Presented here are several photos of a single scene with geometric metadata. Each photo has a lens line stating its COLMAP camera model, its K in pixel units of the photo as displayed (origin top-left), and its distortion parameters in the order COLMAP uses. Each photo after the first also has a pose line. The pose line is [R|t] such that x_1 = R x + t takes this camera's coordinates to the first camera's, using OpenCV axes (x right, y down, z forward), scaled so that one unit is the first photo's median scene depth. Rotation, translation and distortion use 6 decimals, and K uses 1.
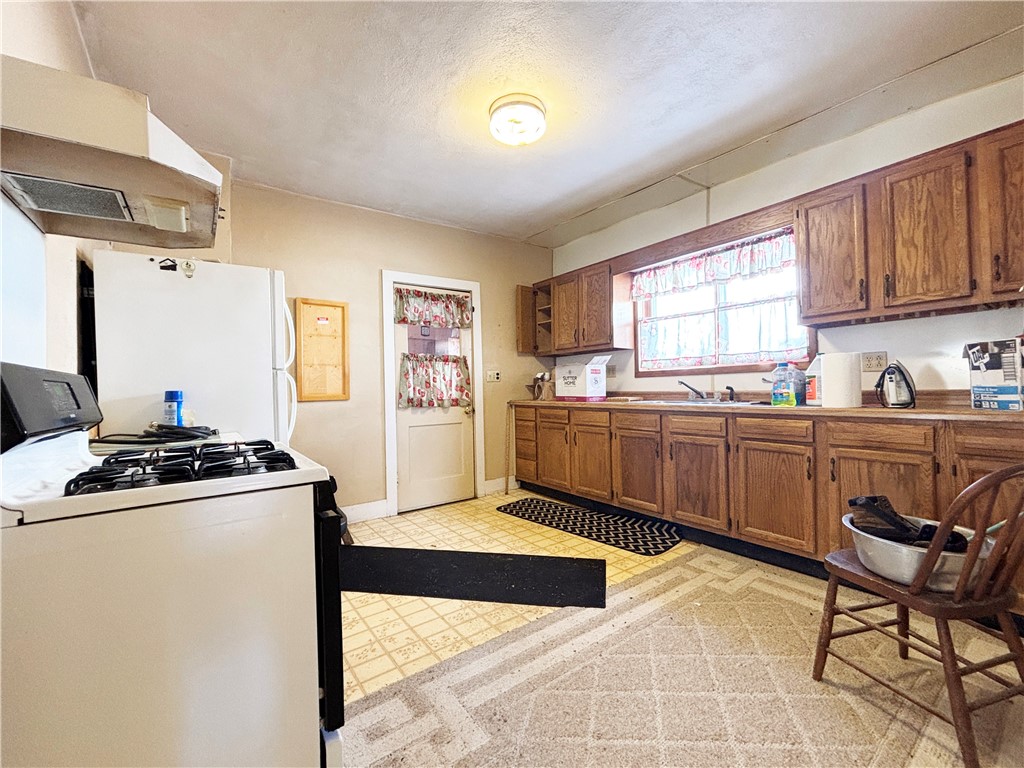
lens RADIAL K [[433.9, 0, 512.0], [0, 433.9, 384.0], [0, 0, 1]] dist [0.003921, -0.000145]
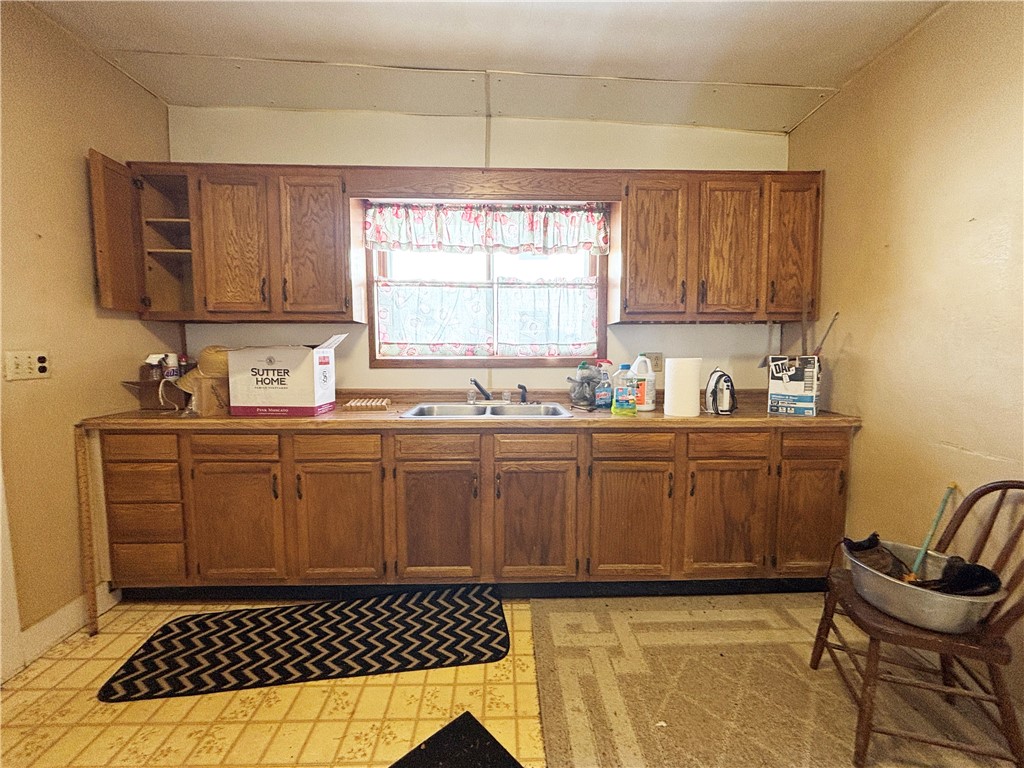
lens RADIAL K [[433.9, 0, 512.0], [0, 433.9, 384.0], [0, 0, 1]] dist [0.003921, -0.000145]
pose [[0.561114, -0.048640, 0.826308, -0.172106], [-0.022139, 0.997033, 0.073724, -0.055042], [-0.827443, -0.059661, 0.558372, 0.568212]]
